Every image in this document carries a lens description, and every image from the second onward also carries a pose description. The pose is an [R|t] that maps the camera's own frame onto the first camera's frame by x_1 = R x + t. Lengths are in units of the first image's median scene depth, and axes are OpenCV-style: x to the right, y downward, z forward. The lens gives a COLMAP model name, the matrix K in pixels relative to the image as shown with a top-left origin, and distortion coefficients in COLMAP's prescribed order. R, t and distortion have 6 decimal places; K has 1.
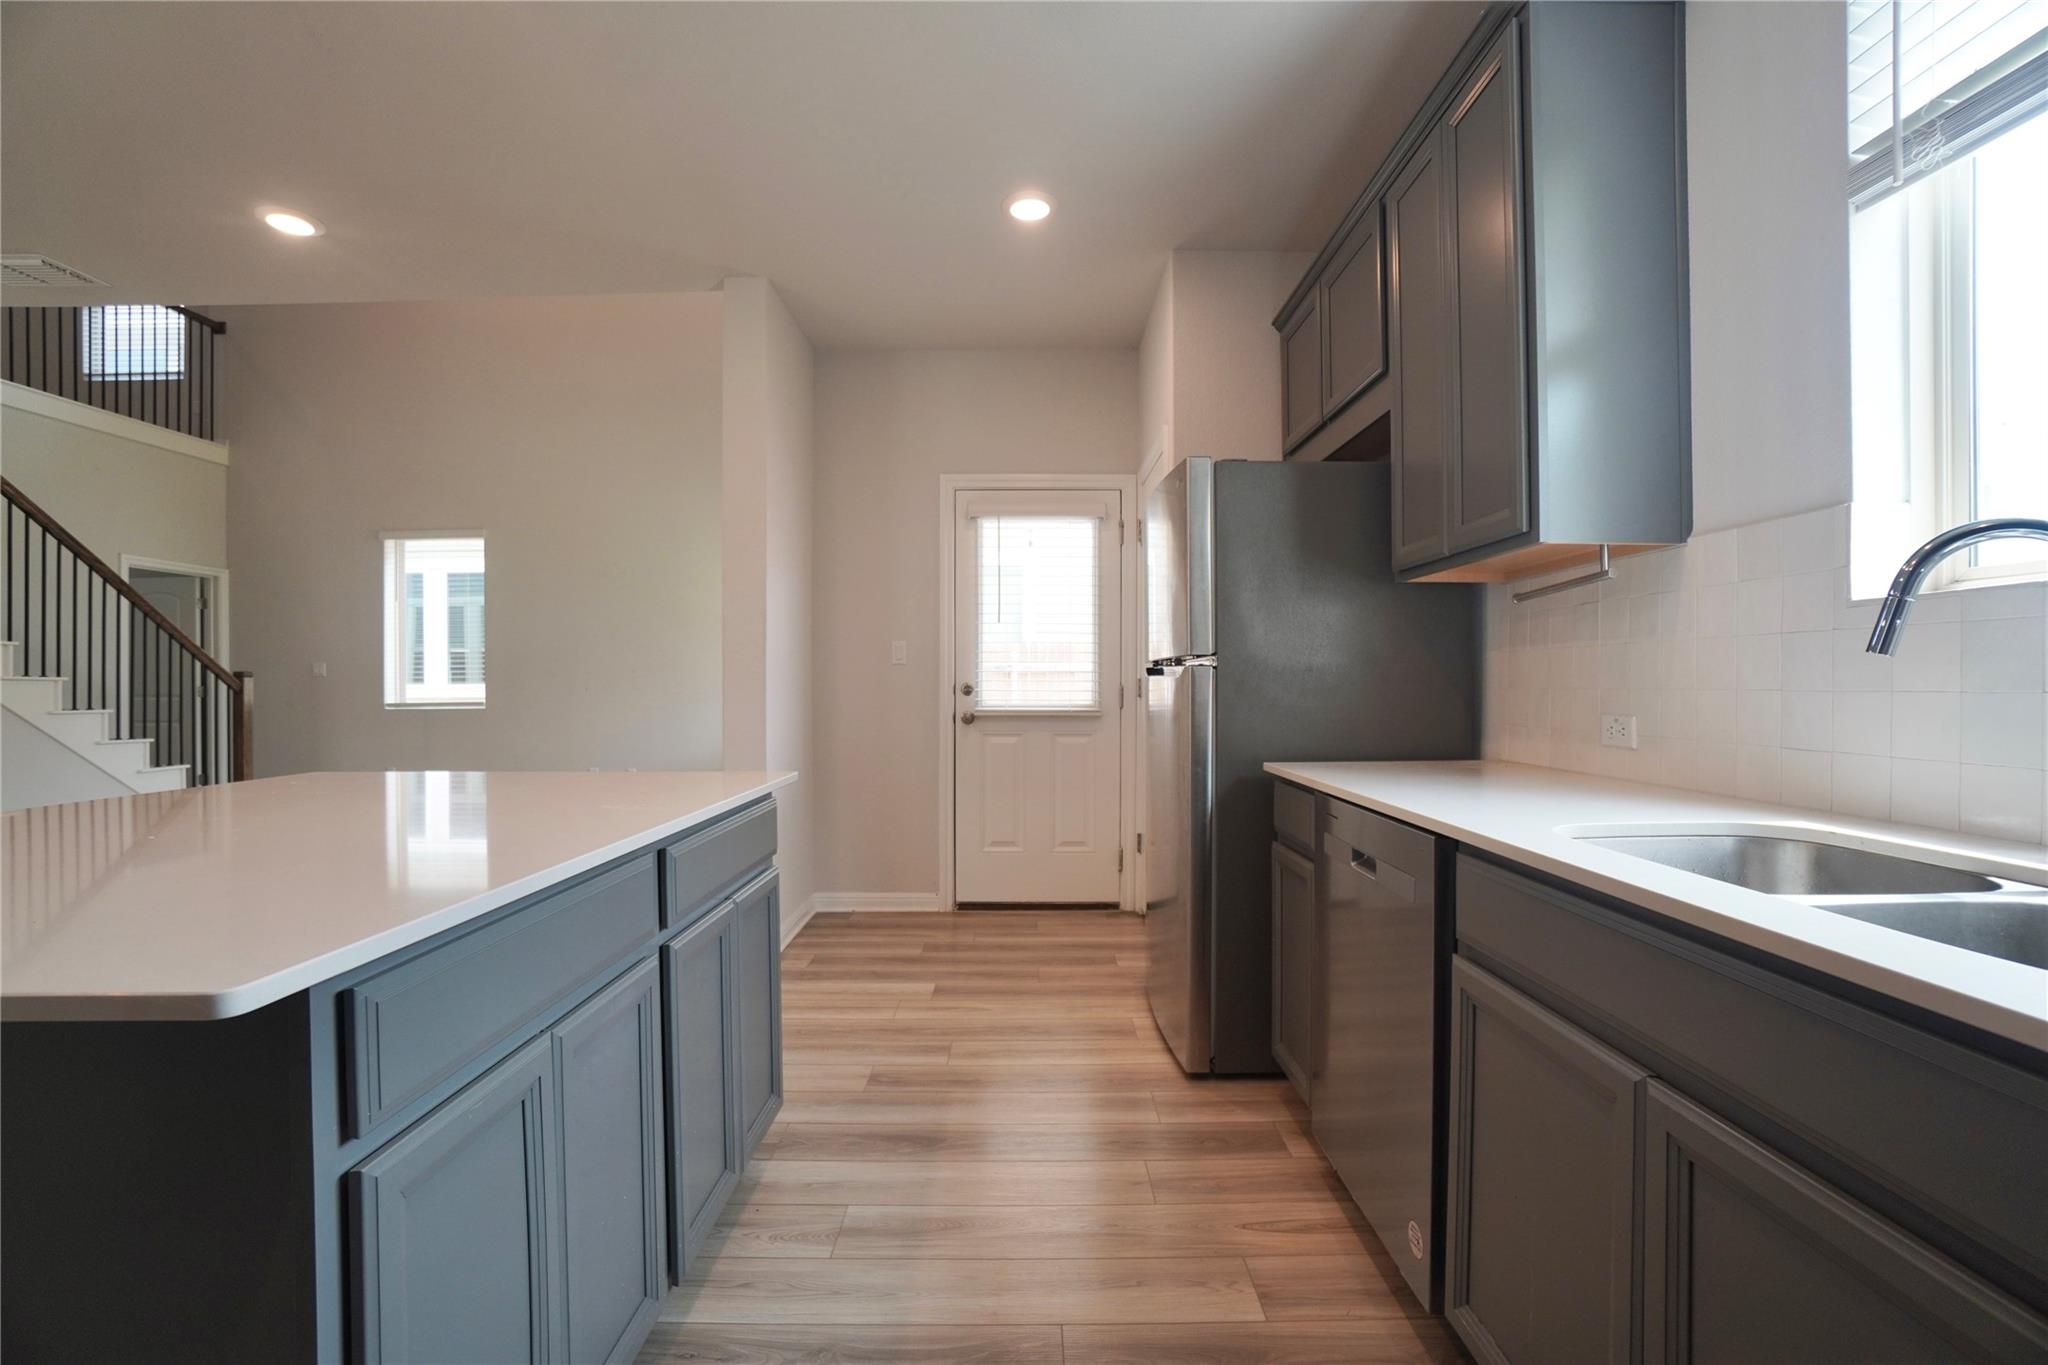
lens RADIAL K [[900.6, 0, 1021.3], [0, 900.6, 687.3], [0, 0, 1]] dist [-0.061752, 0.021627]
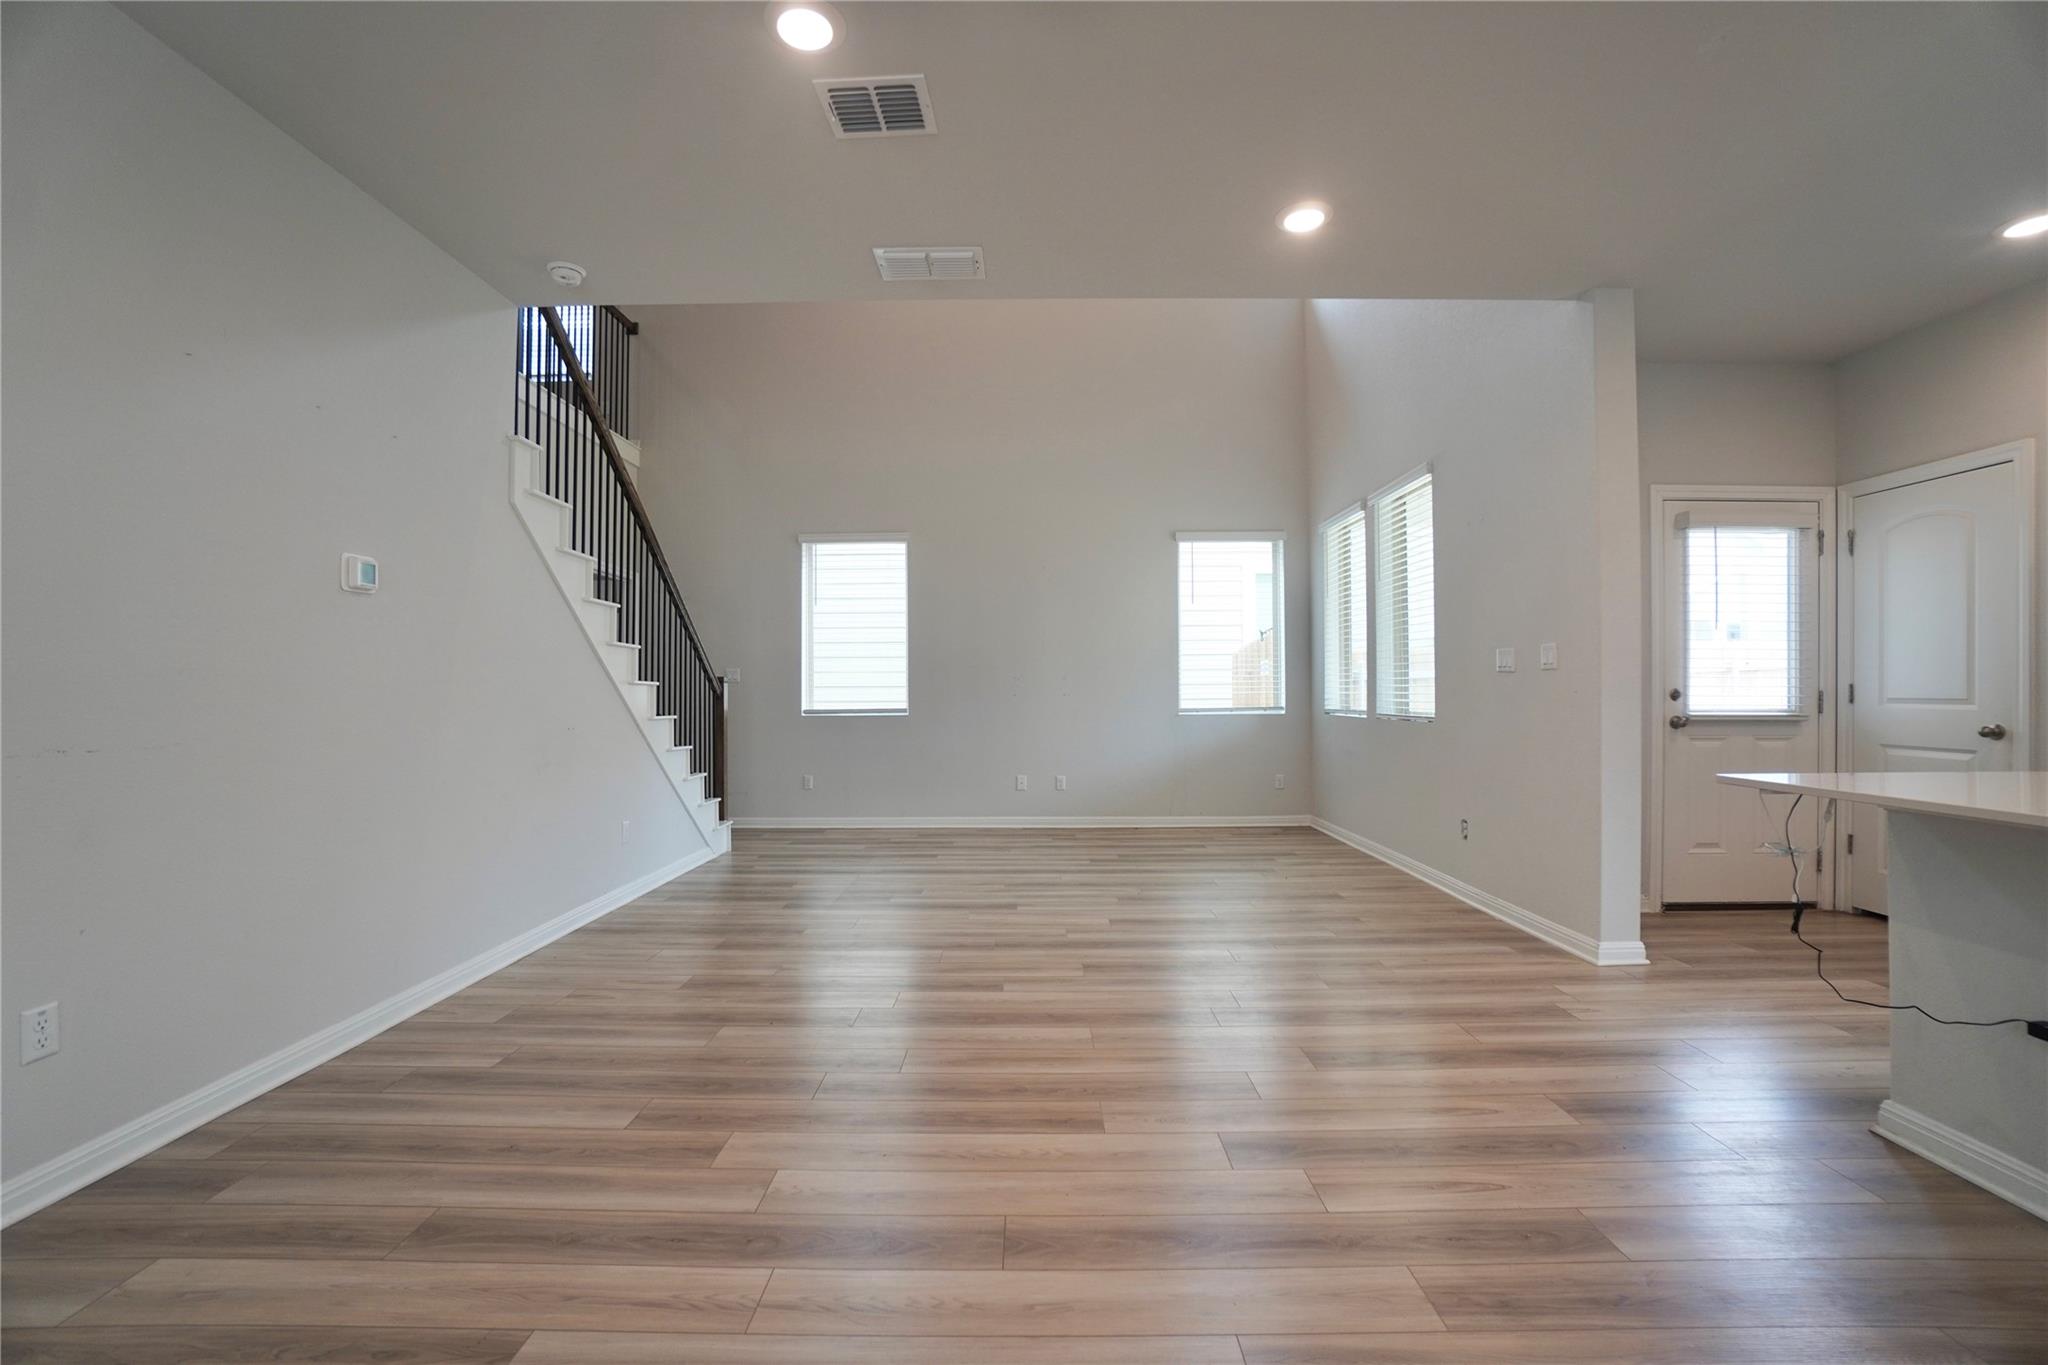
lens RADIAL K [[900.6, 0, 1021.3], [0, 900.6, 687.3], [0, 0, 1]] dist [-0.061752, 0.021627]
pose [[0.999979, 0.000732, -0.006443, -0.805882], [-0.000792, 0.999956, -0.009375, 0.003862], [0.006436, 0.009380, 0.999935, -0.000844]]
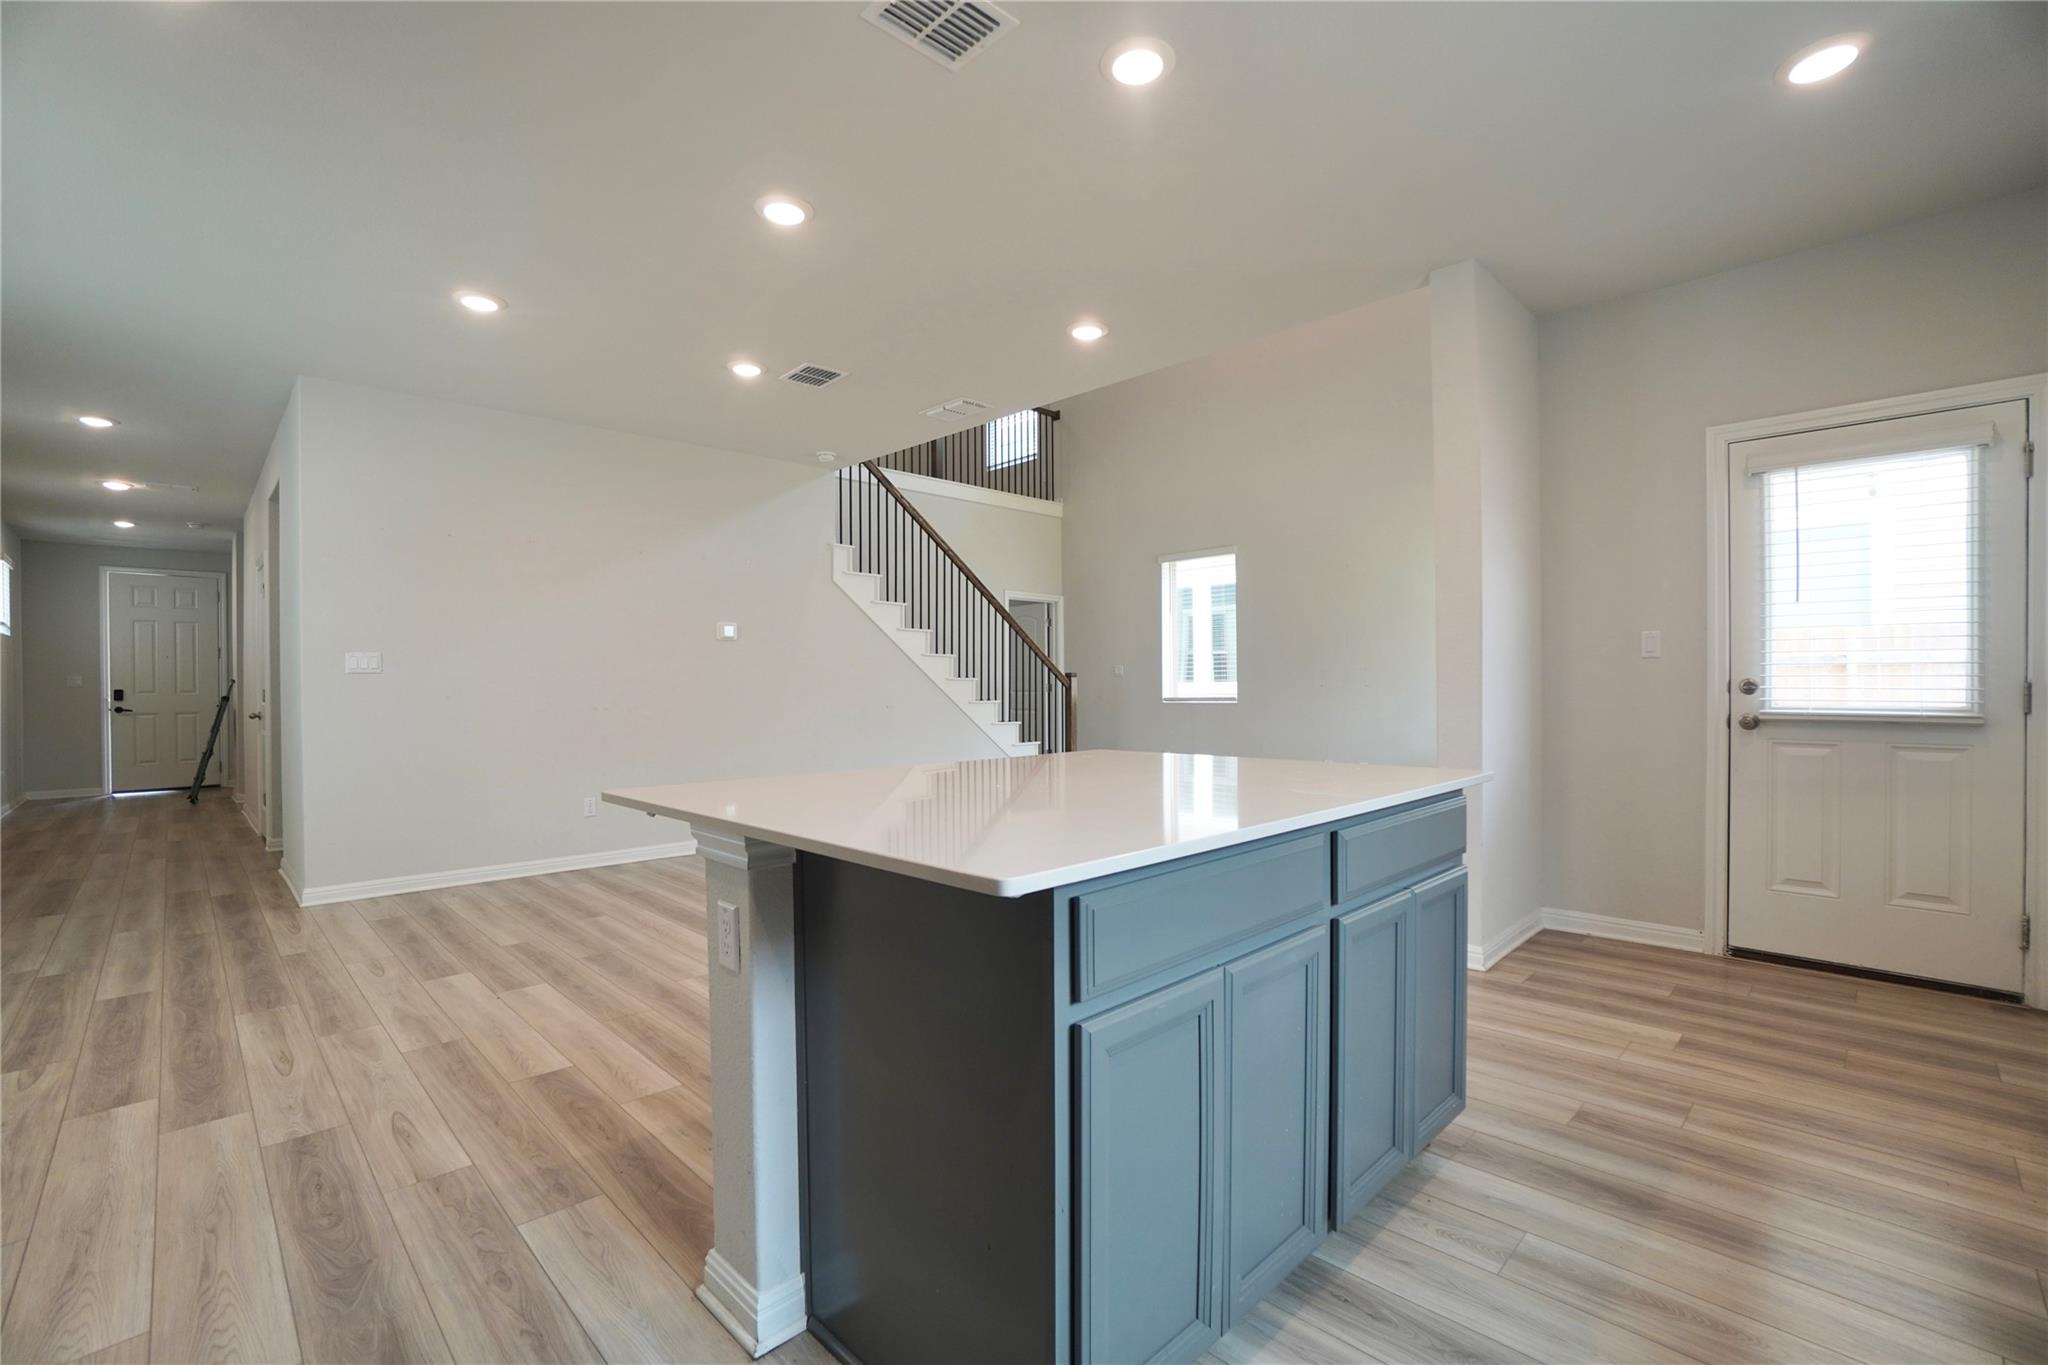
lens RADIAL K [[900.6, 0, 1021.3], [0, 900.6, 687.3], [0, 0, 1]] dist [-0.061752, 0.021627]
pose [[0.700078, 0.001218, -0.714065, 0.042375], [0.001242, 0.999995, 0.002924, -0.000151], [0.714065, -0.002934, 0.700073, -0.018163]]
